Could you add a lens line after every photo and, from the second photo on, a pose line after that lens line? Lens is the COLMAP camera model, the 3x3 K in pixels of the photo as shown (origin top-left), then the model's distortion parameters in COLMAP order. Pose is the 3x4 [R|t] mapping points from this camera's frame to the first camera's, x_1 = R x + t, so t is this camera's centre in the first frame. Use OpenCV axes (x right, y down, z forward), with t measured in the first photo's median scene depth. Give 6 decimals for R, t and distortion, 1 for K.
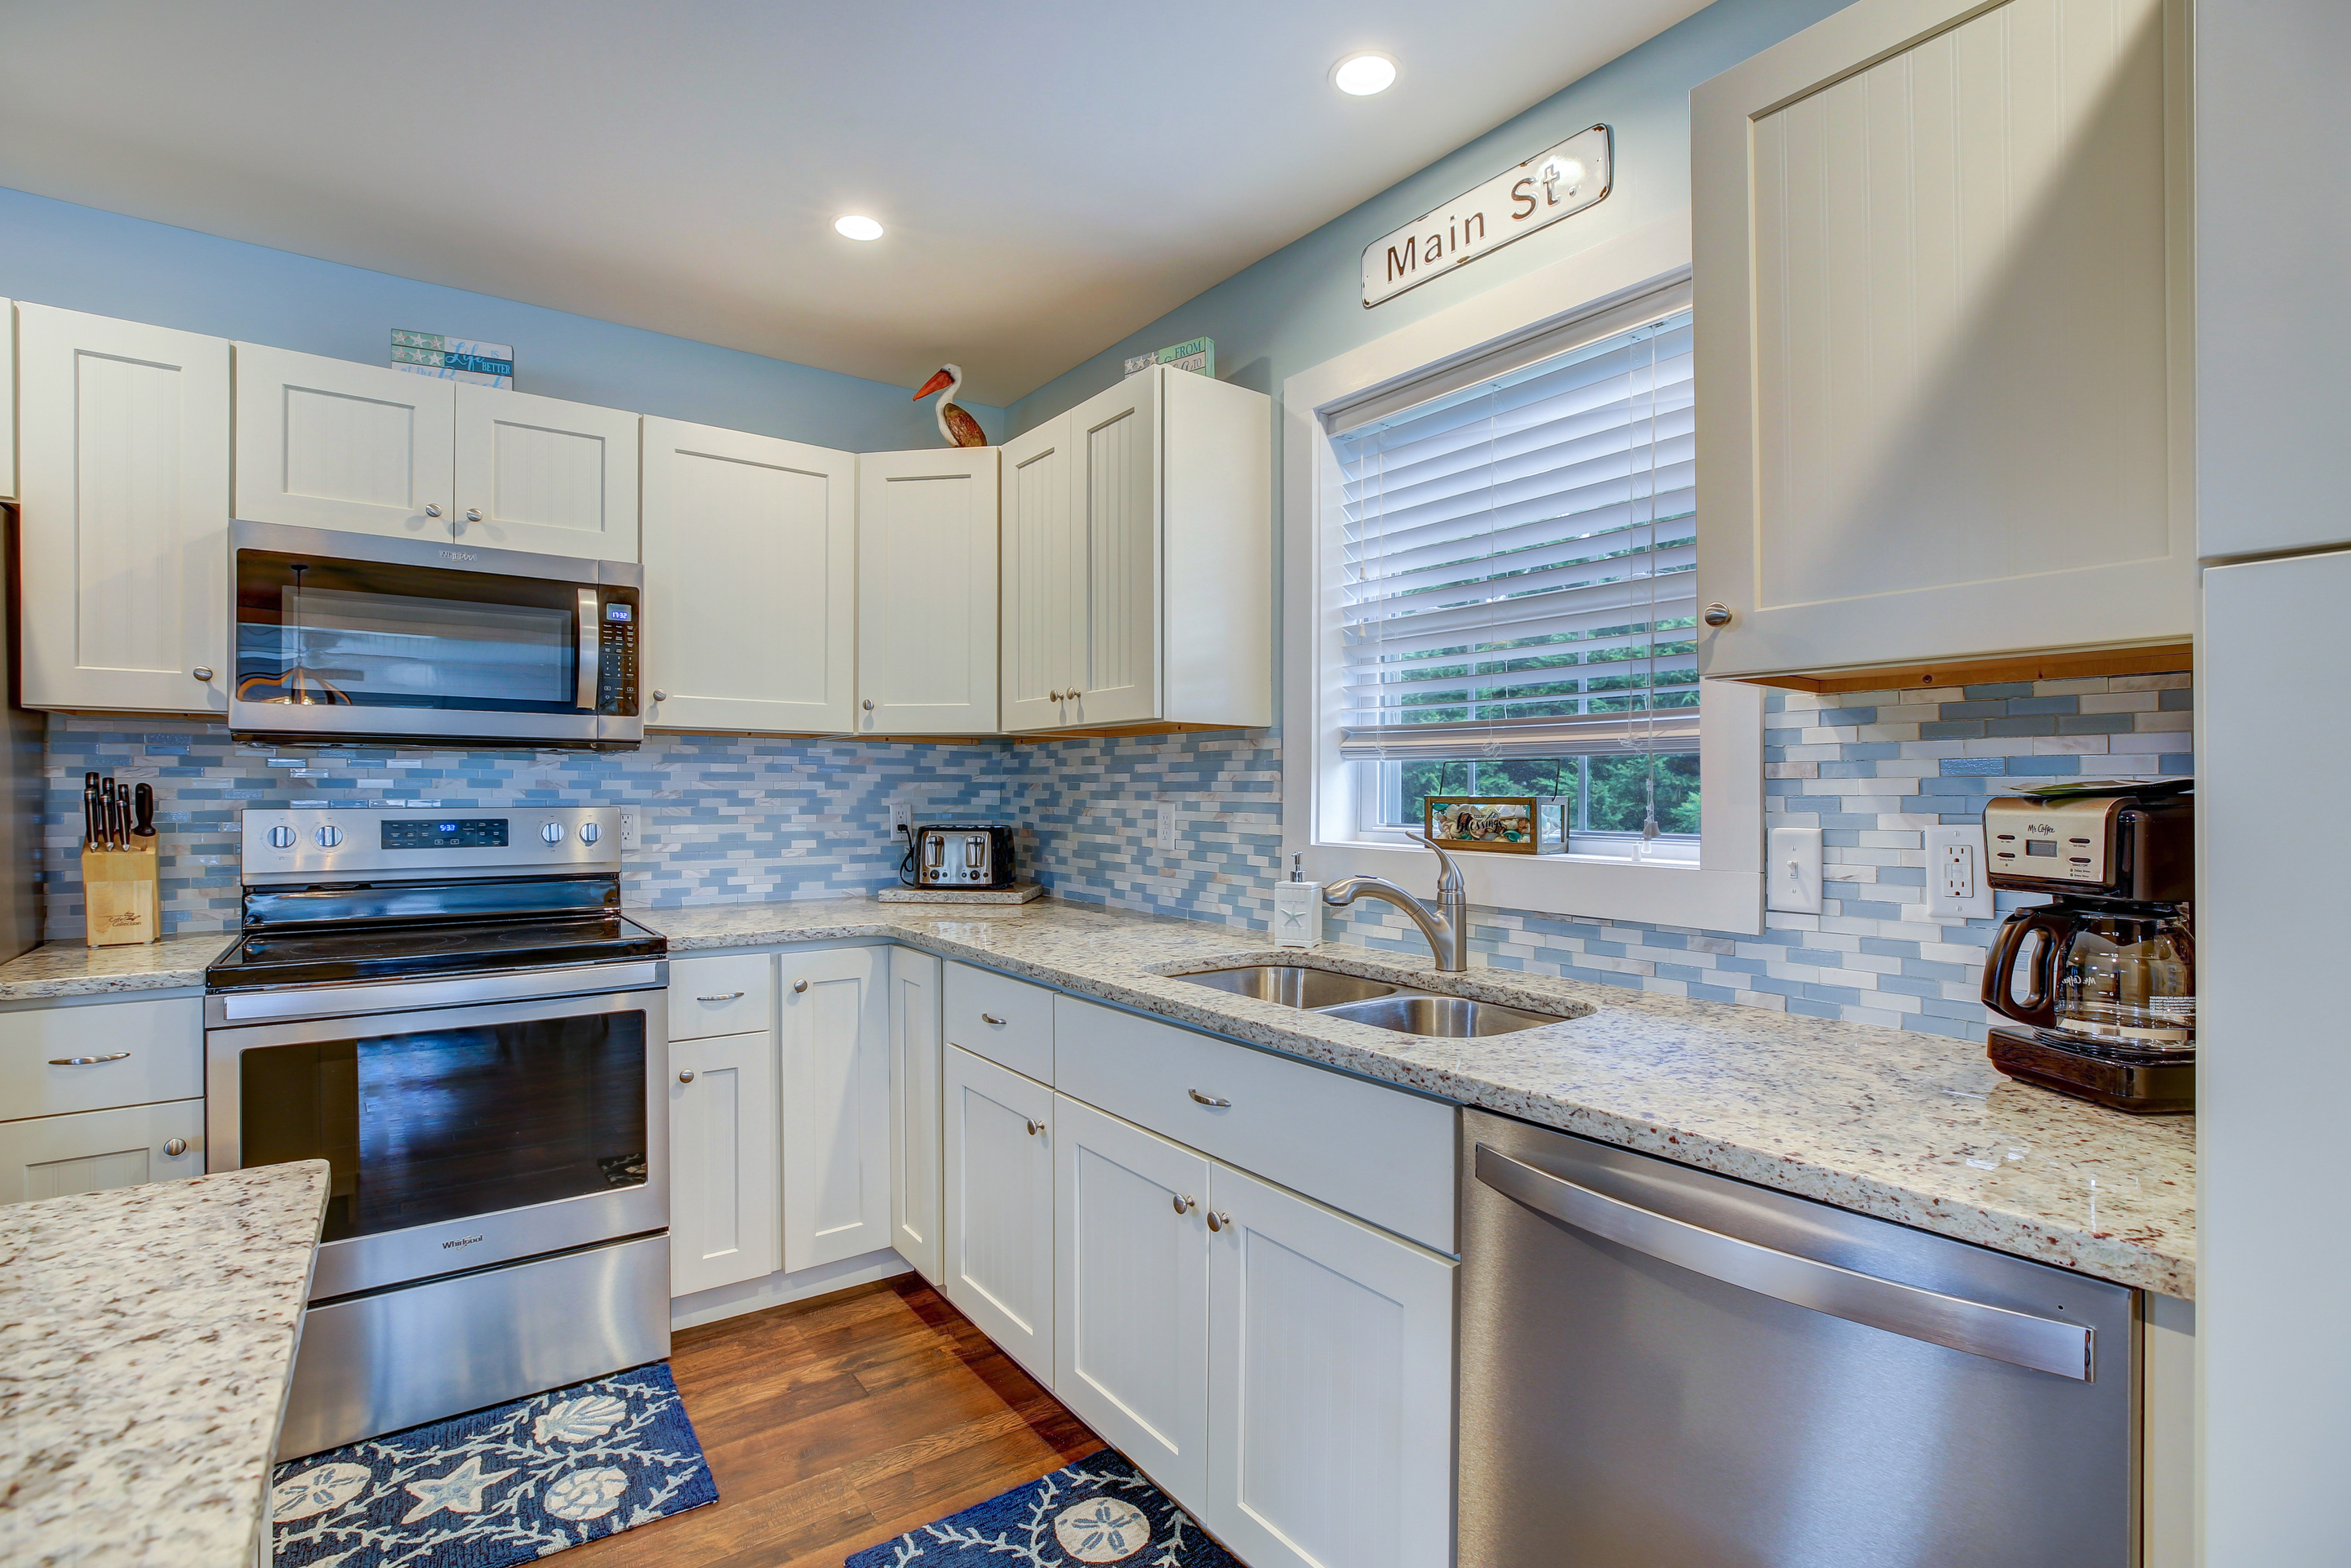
lens RADIAL K [[1091.4, 0, 1155.3], [0, 1091.4, 775.0], [0, 0, 1]] dist [-0.045267, 0.014698]
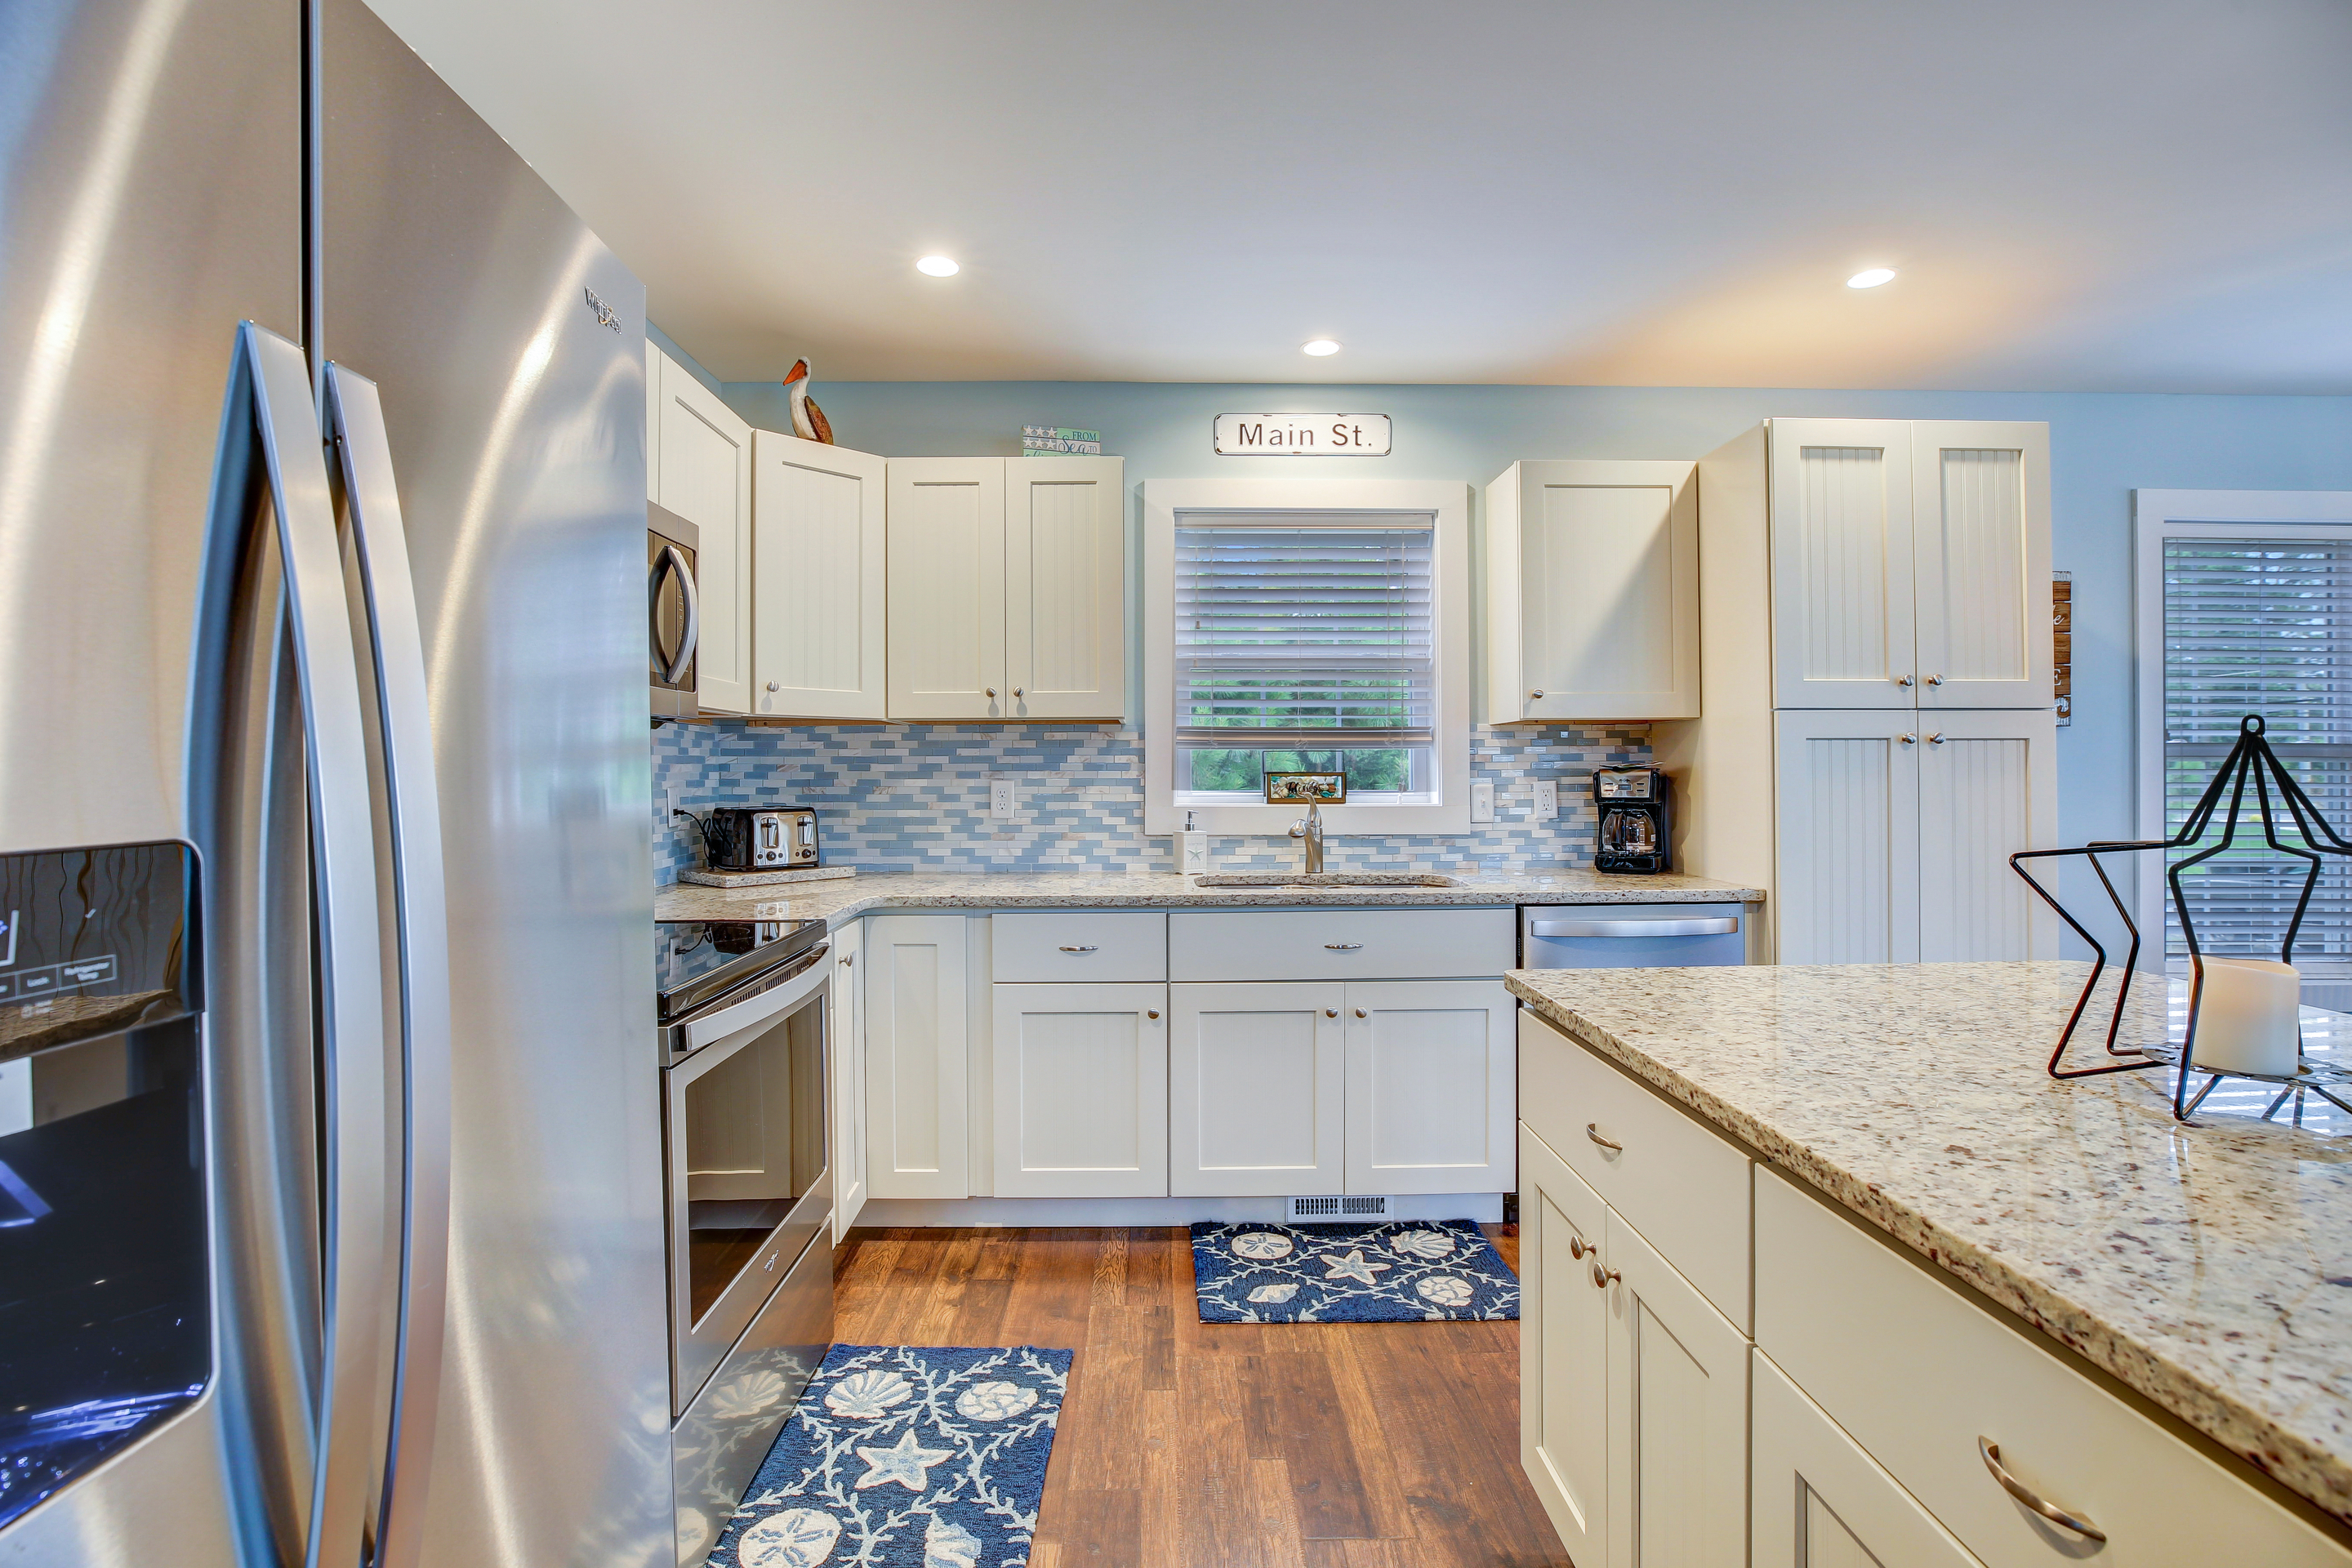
lens RADIAL K [[1091.3, 0, 1179.8], [0, 1091.3, 761.8], [0, 0, 1]] dist [-0.043287, 0.014502]
pose [[0.570869, -0.000195, 0.821041, -0.996041], [-0.005448, 0.999977, 0.004026, -0.001721], [-0.821023, -0.006772, 0.570855, 0.146993]]
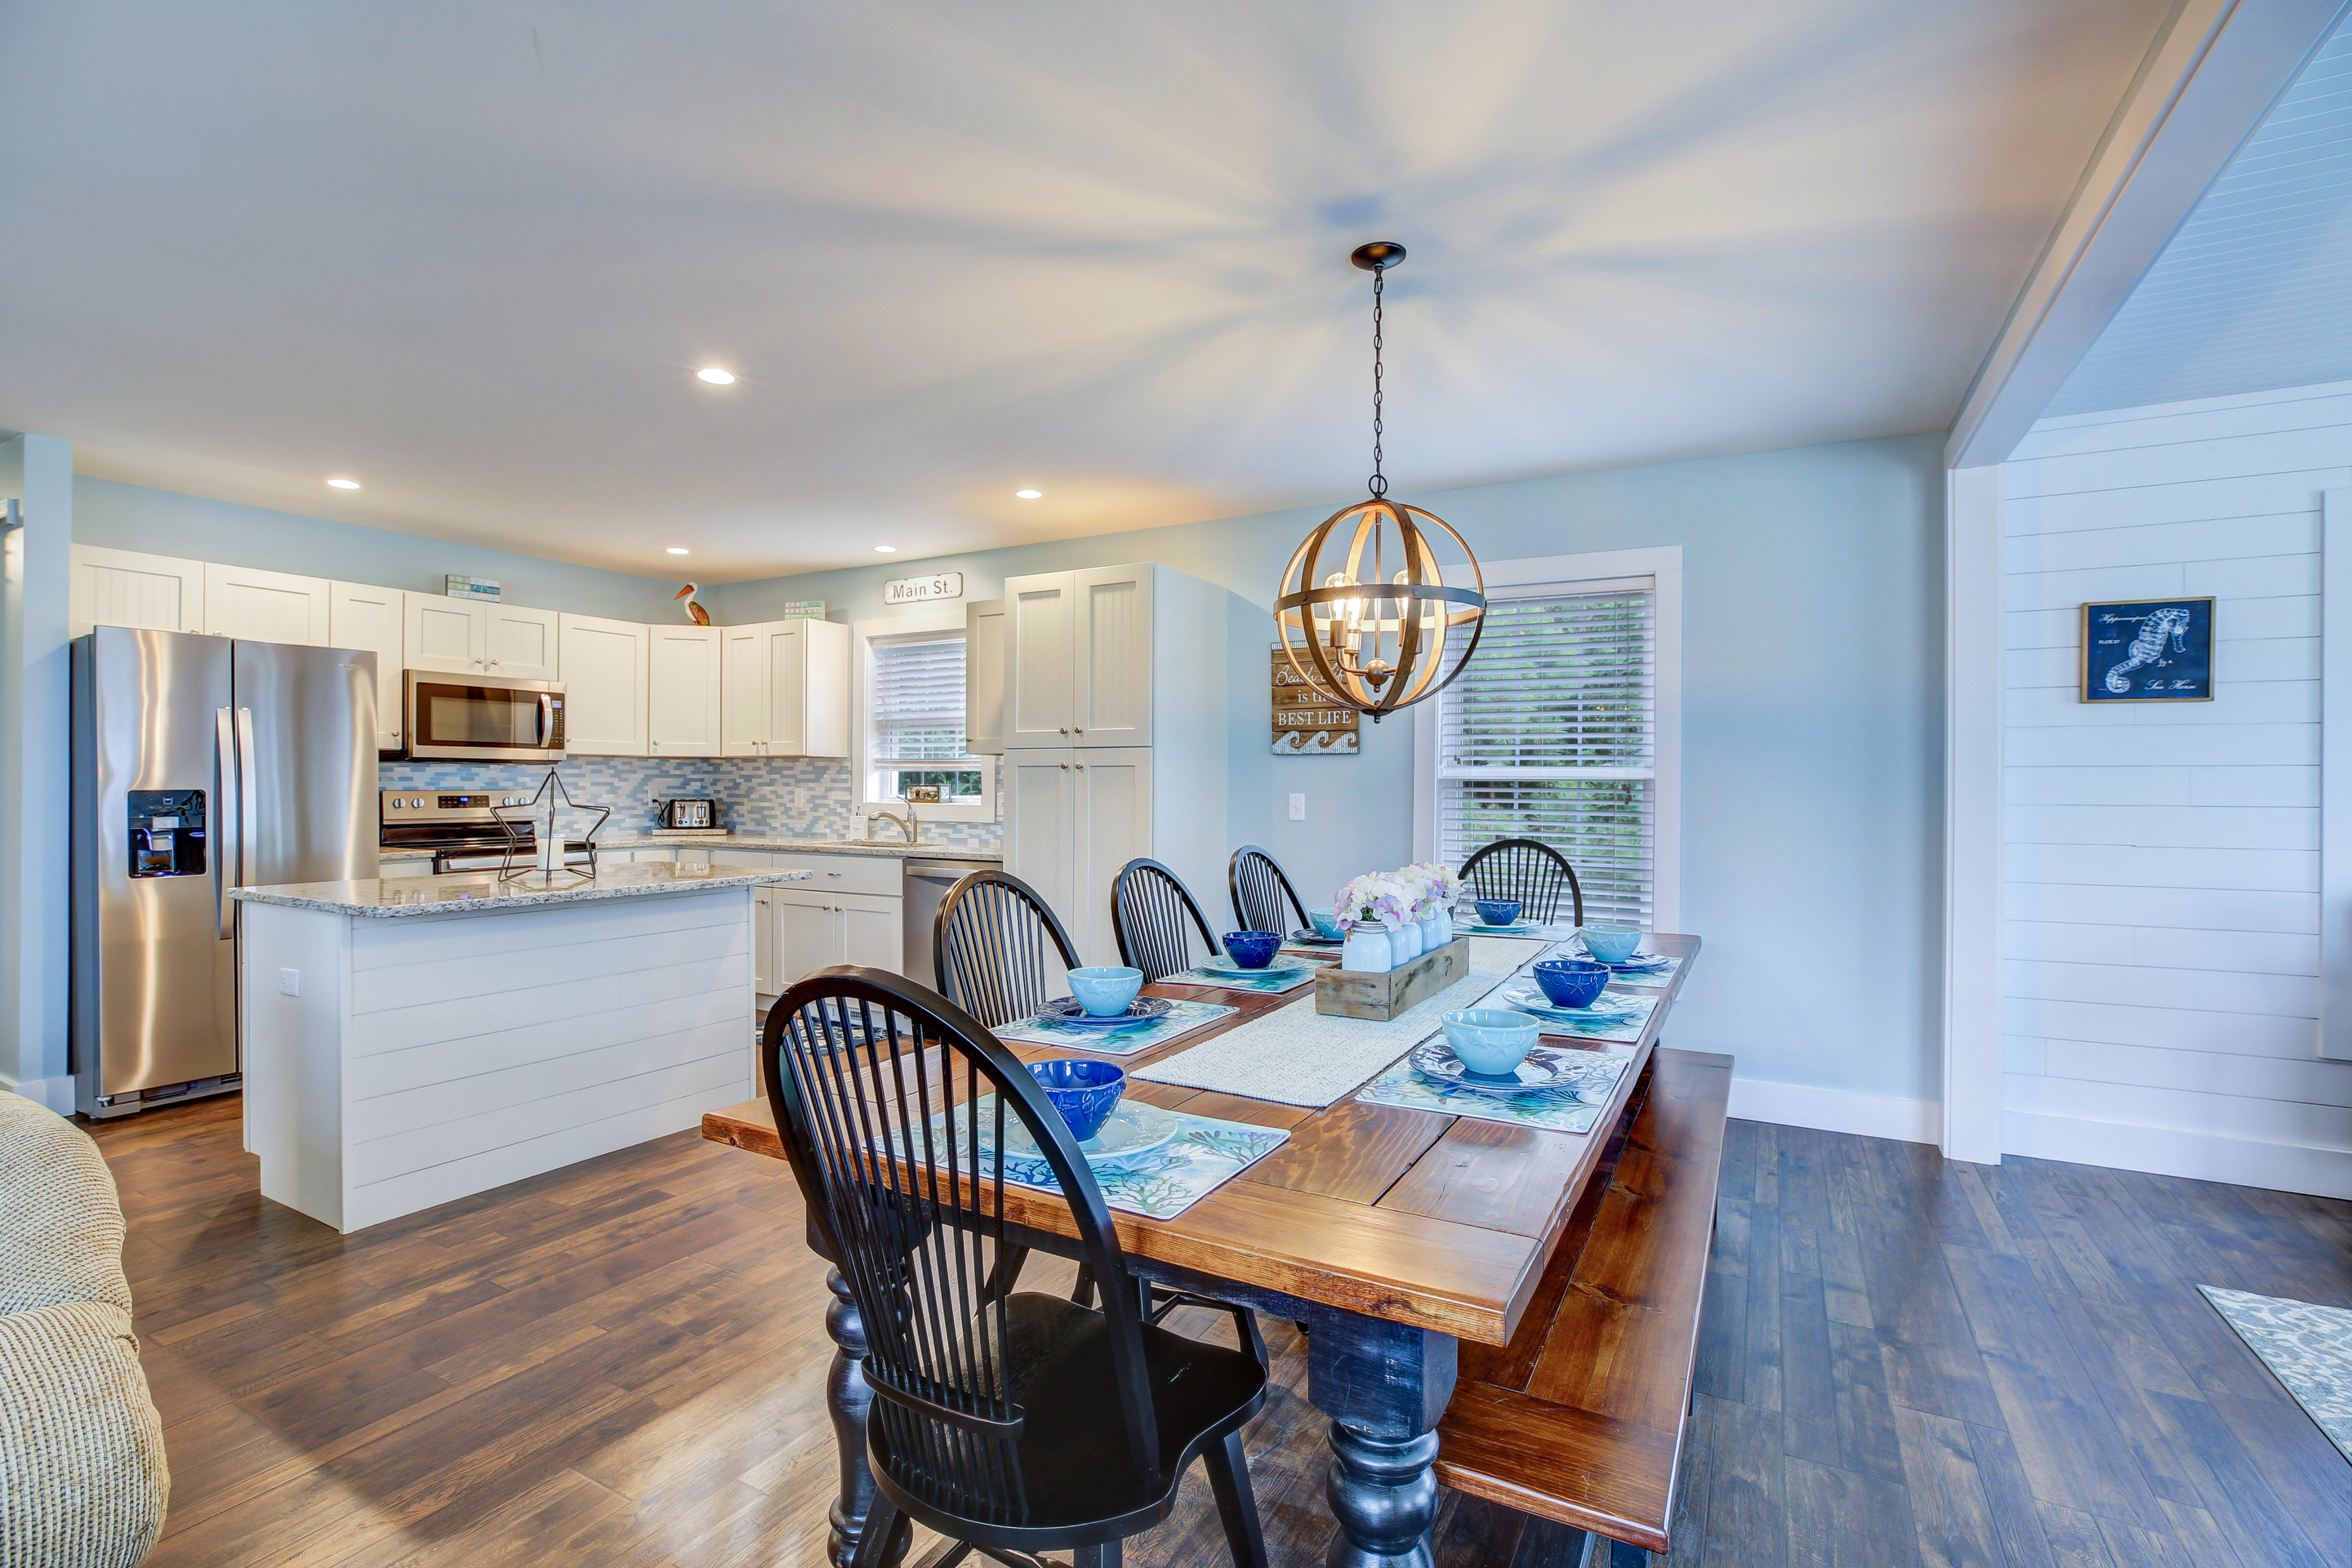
lens RADIAL K [[1091.9, 0, 1155.8], [0, 1091.9, 775.0], [0, 0, 1]] dist [-0.045267, 0.014698]
pose [[0.912223, 0.002950, 0.409683, -0.275130], [-0.005912, 0.999965, 0.005964, -0.022085], [-0.409651, -0.007863, 0.912209, -1.600208]]
